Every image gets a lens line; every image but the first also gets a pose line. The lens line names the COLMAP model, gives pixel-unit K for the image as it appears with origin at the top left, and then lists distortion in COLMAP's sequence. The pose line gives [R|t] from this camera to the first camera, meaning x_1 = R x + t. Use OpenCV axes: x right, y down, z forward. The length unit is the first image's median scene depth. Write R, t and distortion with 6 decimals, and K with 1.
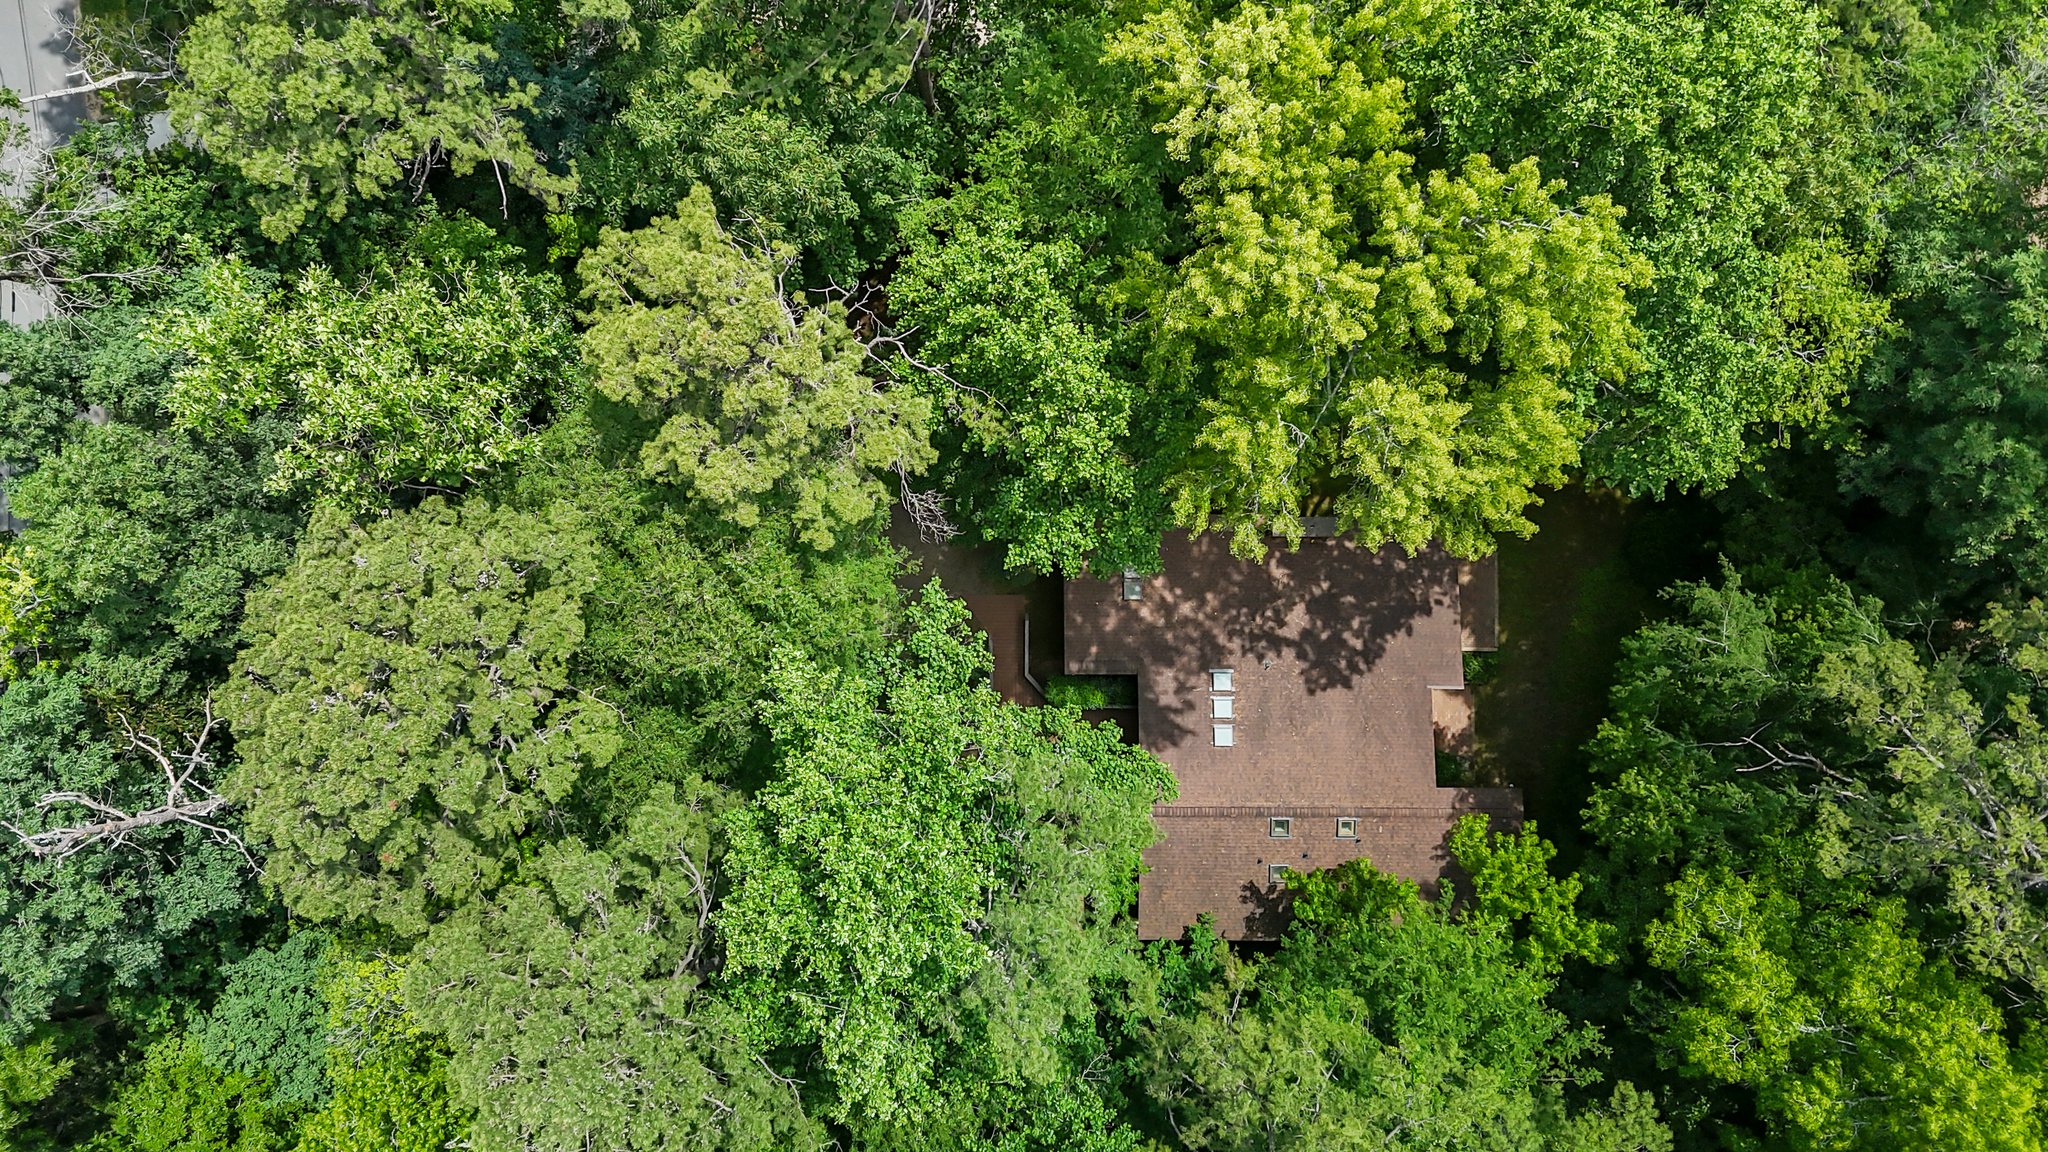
lens RADIAL K [[1359.2, 0, 1024.0], [0, 1359.2, 576.0], [0, 0, 1]] dist [0.000567, 0.000144]
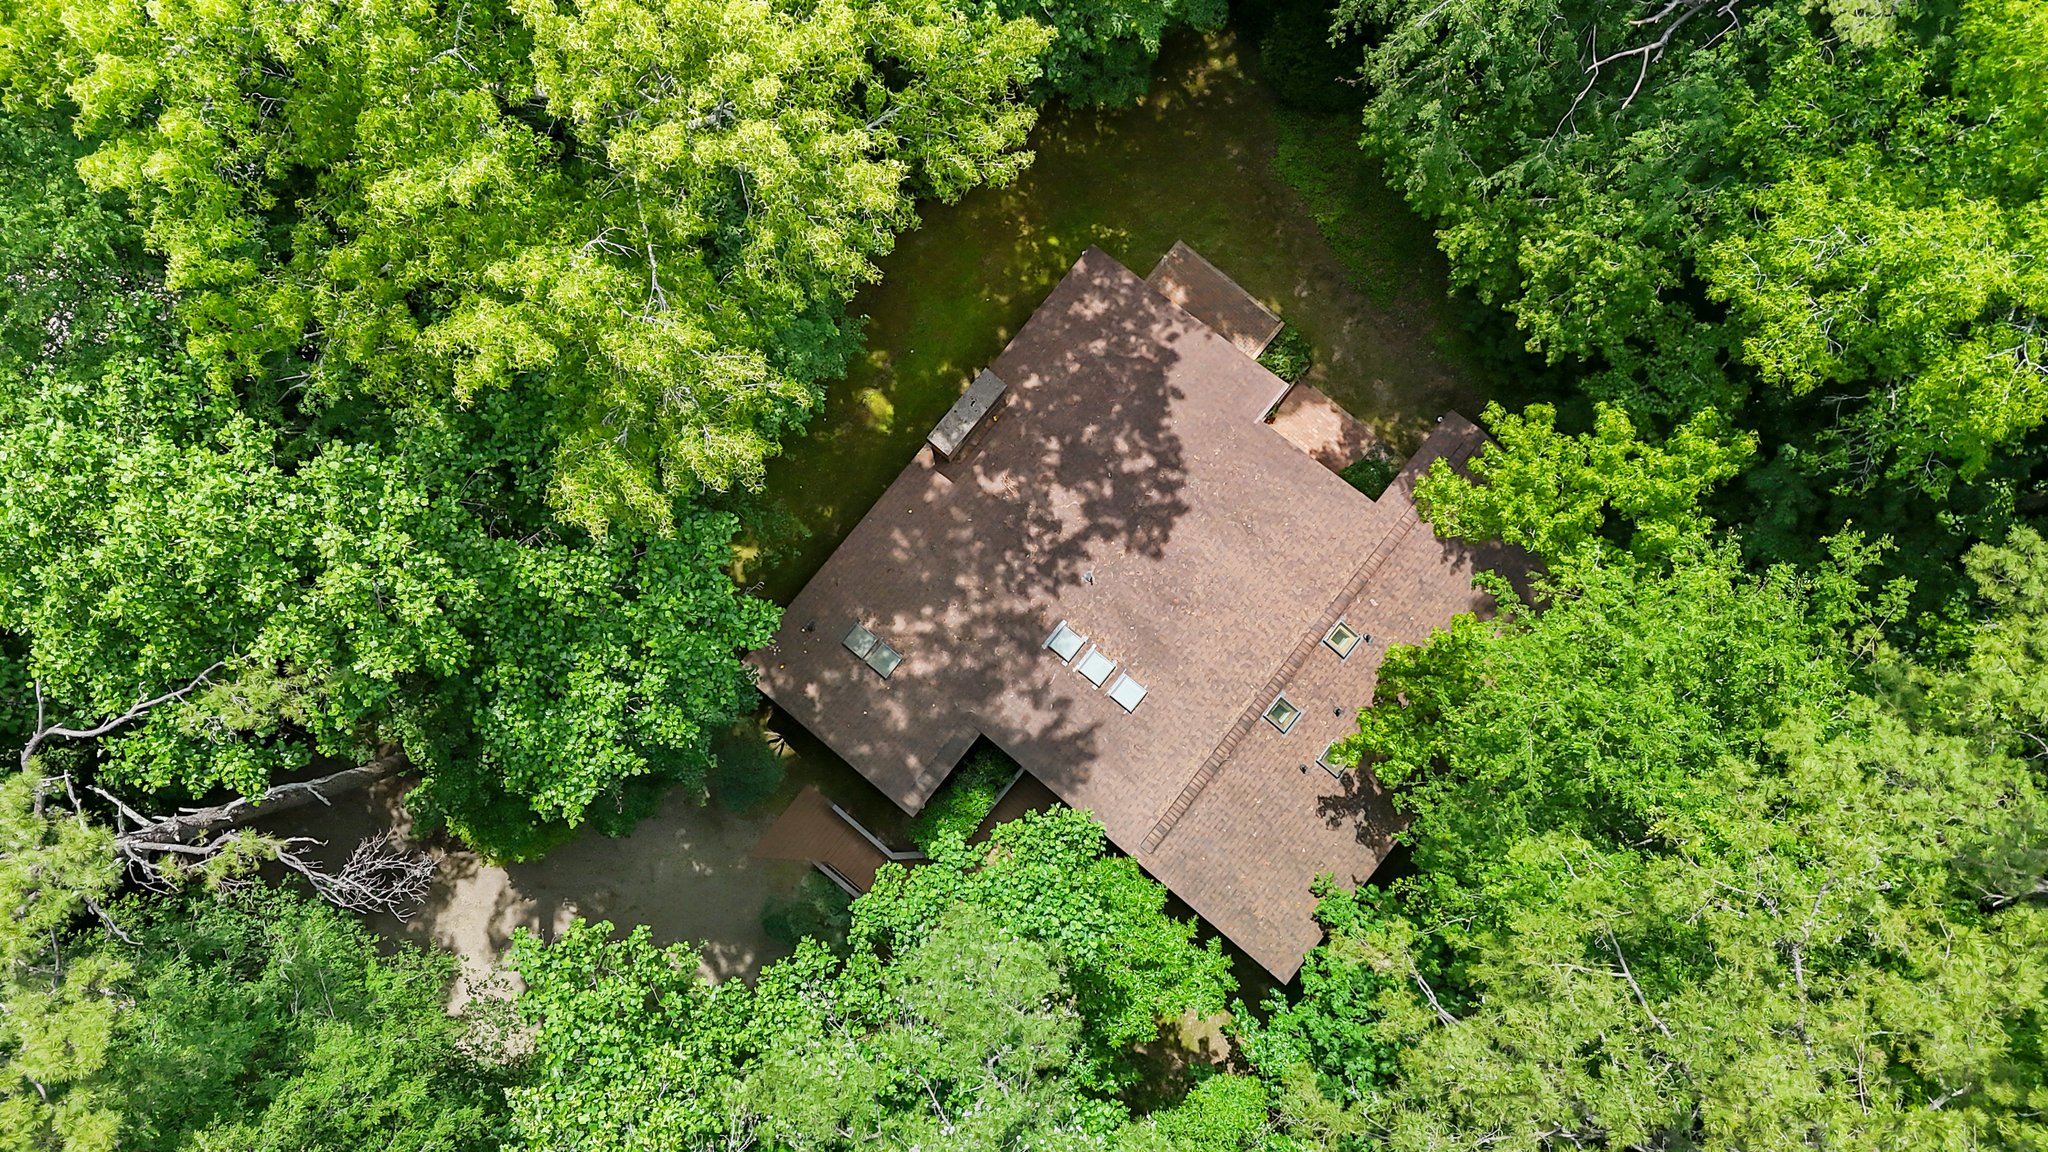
lens RADIAL K [[1449.0, 0, 1024.0], [0, 1449.0, 576.0], [0, 0, 1]] dist [0.091066, -0.106992]
pose [[0.631424, -0.769215, 0.098040, 0.113902], [0.774834, 0.630857, -0.040641, 0.090505], [-0.030587, 0.101627, 0.994352, 0.346587]]
